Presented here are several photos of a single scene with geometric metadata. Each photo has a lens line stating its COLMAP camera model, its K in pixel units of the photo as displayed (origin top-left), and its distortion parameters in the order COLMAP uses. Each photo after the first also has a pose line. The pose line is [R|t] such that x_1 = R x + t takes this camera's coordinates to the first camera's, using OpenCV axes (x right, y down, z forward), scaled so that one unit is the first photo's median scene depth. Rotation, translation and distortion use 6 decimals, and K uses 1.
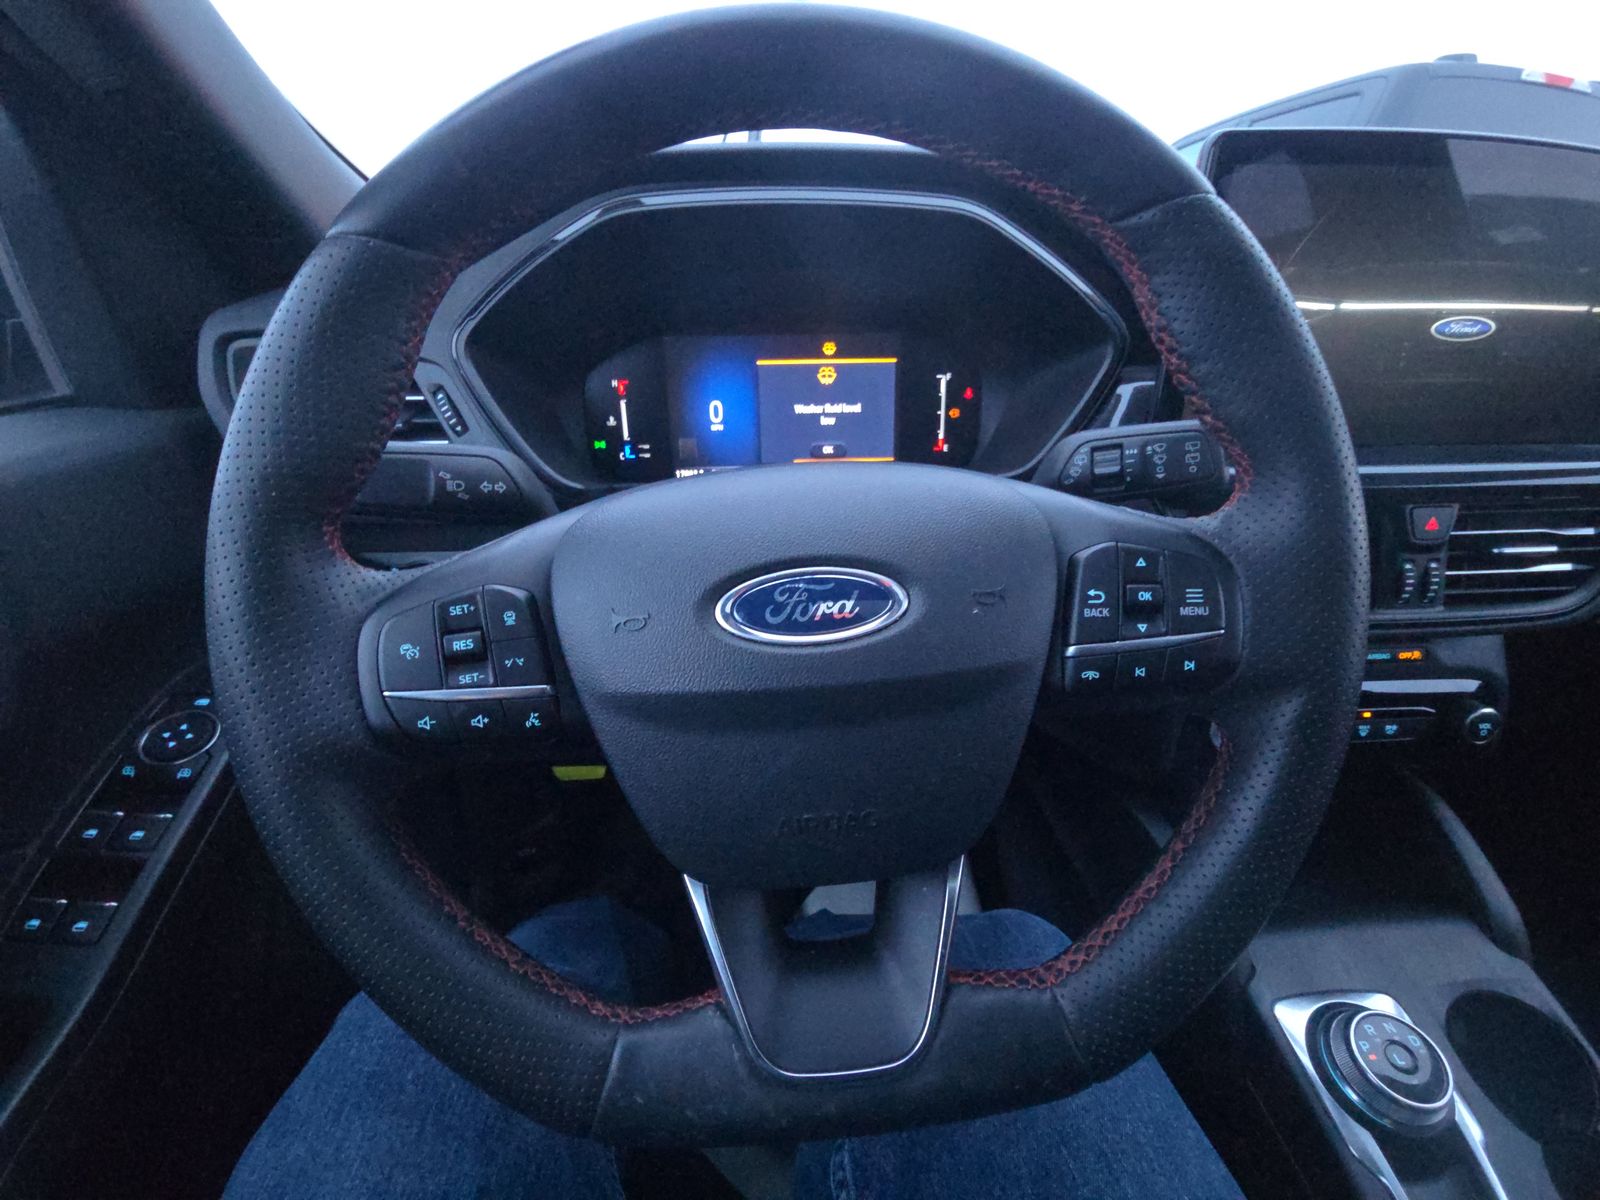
lens RADIAL K [[648.4, 0, 800.0], [0, 648.4, 600.0], [0, 0, 1]] dist [0.014345, -0.013877]
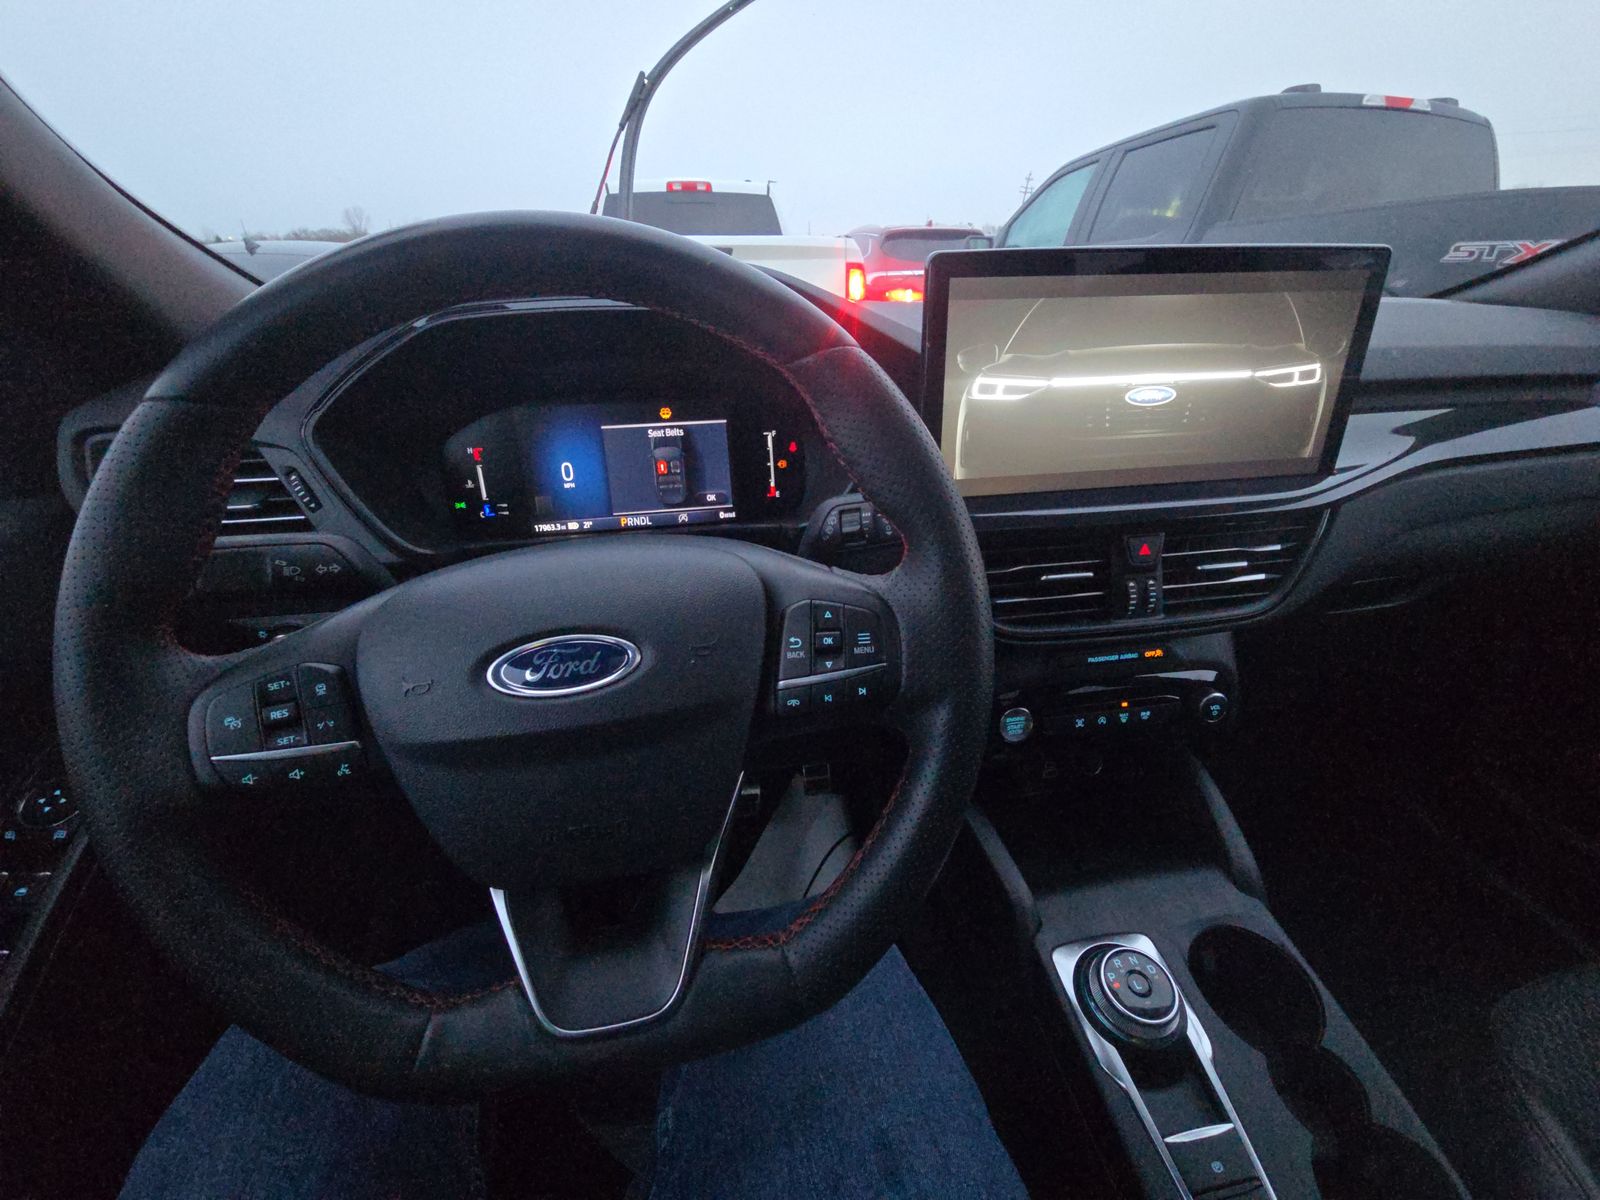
lens RADIAL K [[645.4, 0, 800.0], [0, 645.4, 600.0], [0, 0, 1]] dist [-0.000164, 0.000011]
pose [[0.994732, -0.053861, 0.087217, 0.226598], [0.055100, 0.998411, -0.011852, -0.047863], [-0.086440, 0.016596, 0.996119, -0.193661]]
